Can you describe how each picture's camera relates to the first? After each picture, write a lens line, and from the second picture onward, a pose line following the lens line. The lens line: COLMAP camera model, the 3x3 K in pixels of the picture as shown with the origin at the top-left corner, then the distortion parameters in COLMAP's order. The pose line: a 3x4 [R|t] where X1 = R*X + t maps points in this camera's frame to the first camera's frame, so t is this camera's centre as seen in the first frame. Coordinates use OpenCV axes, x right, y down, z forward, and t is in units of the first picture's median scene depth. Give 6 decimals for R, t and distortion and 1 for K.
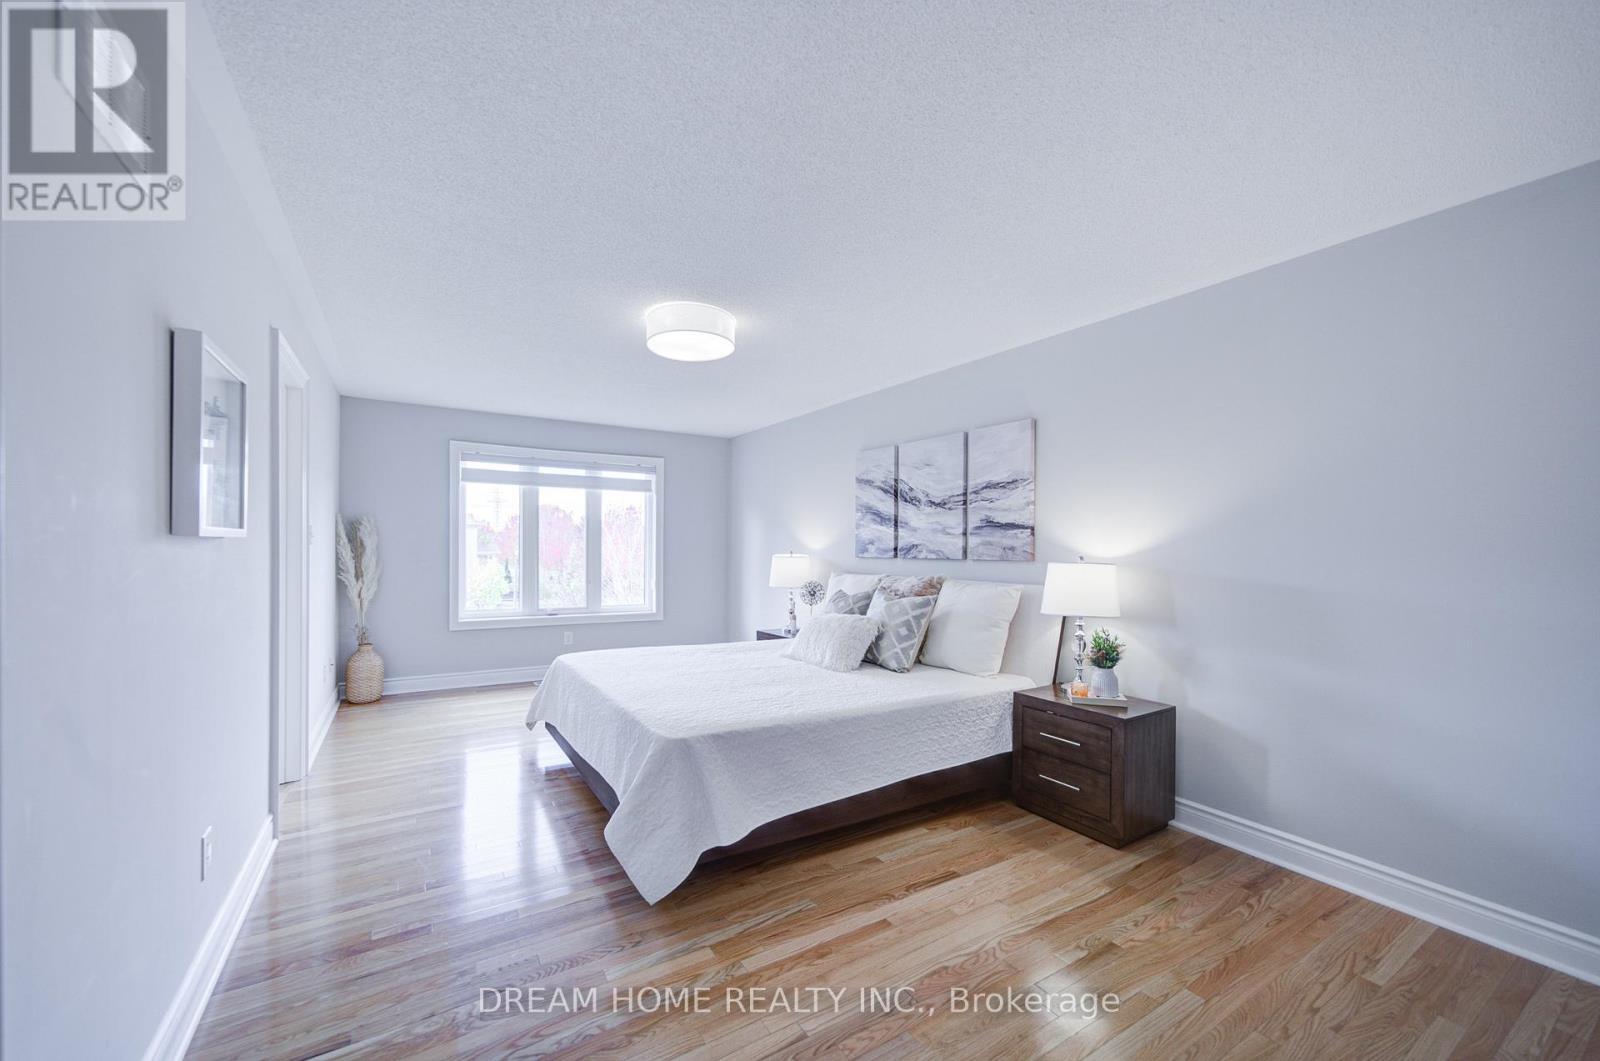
lens RADIAL K [[617.8, 0, 804.4], [0, 617.8, 543.4], [0, 0, 1]] dist [0.012380, 0.003149]
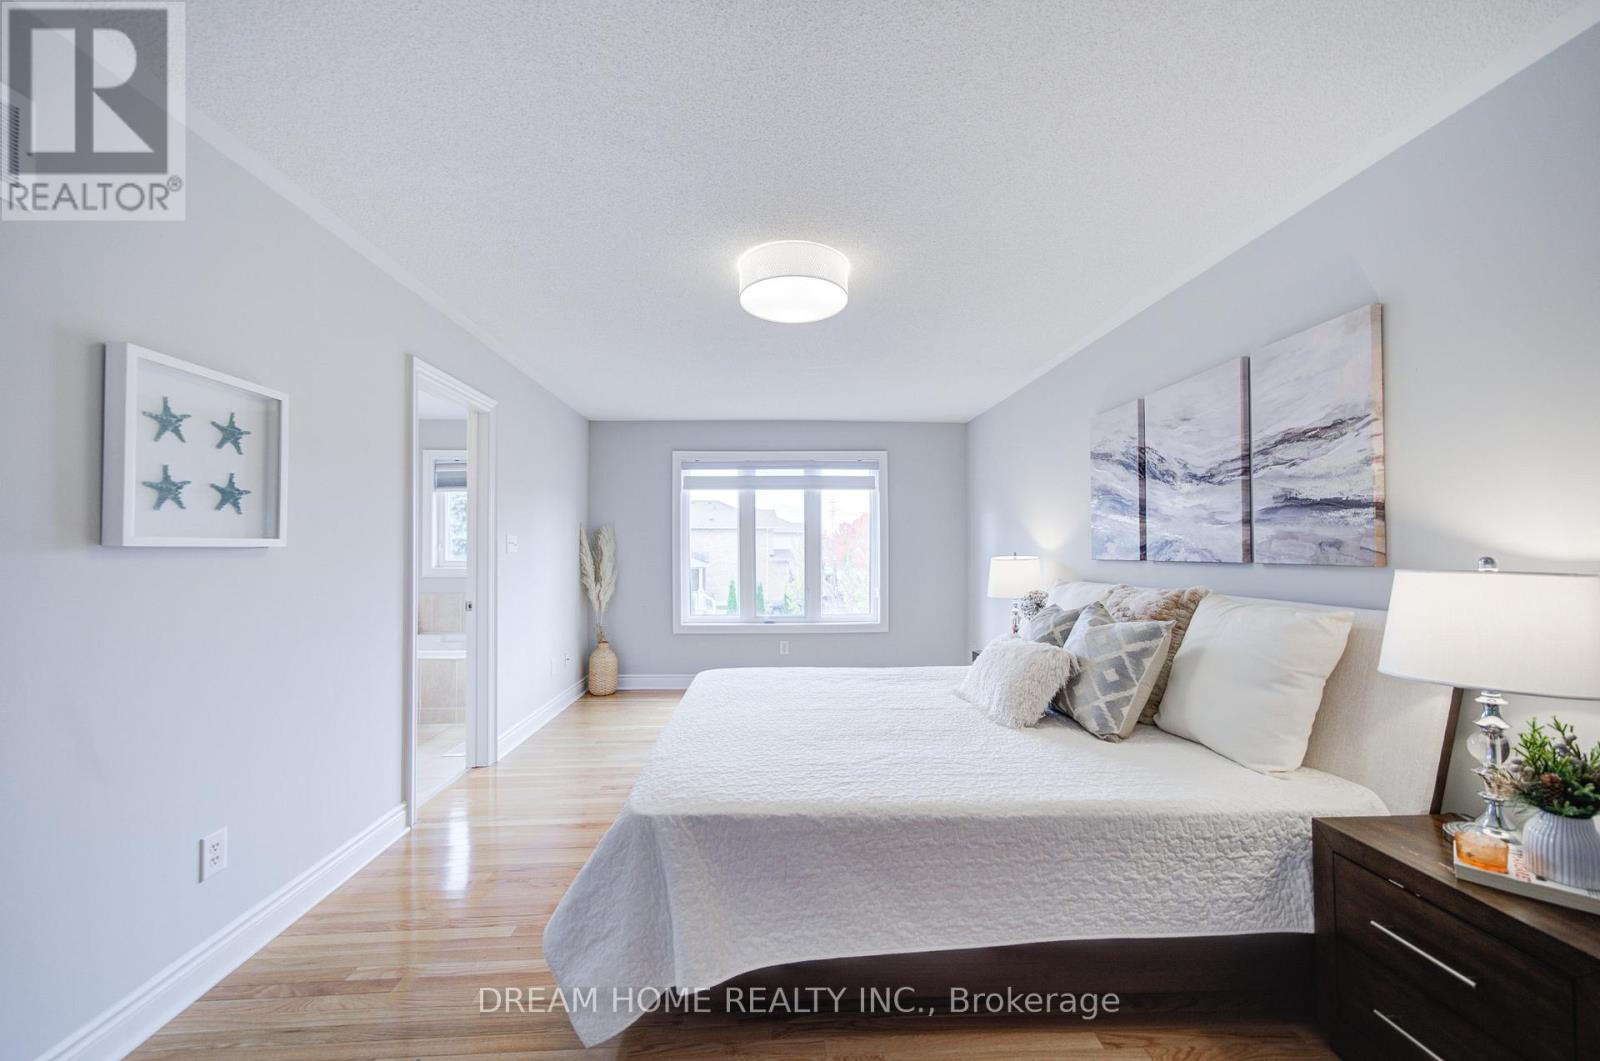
lens RADIAL K [[617.8, 0, 790.9], [0, 617.8, 532.8], [0, 0, 1]] dist [0.012380, 0.003149]
pose [[0.870961, -0.027904, -0.490559, 0.177533], [0.016513, 0.999484, -0.027535, 0.005413], [0.491074, 0.015882, 0.870973, 0.256415]]
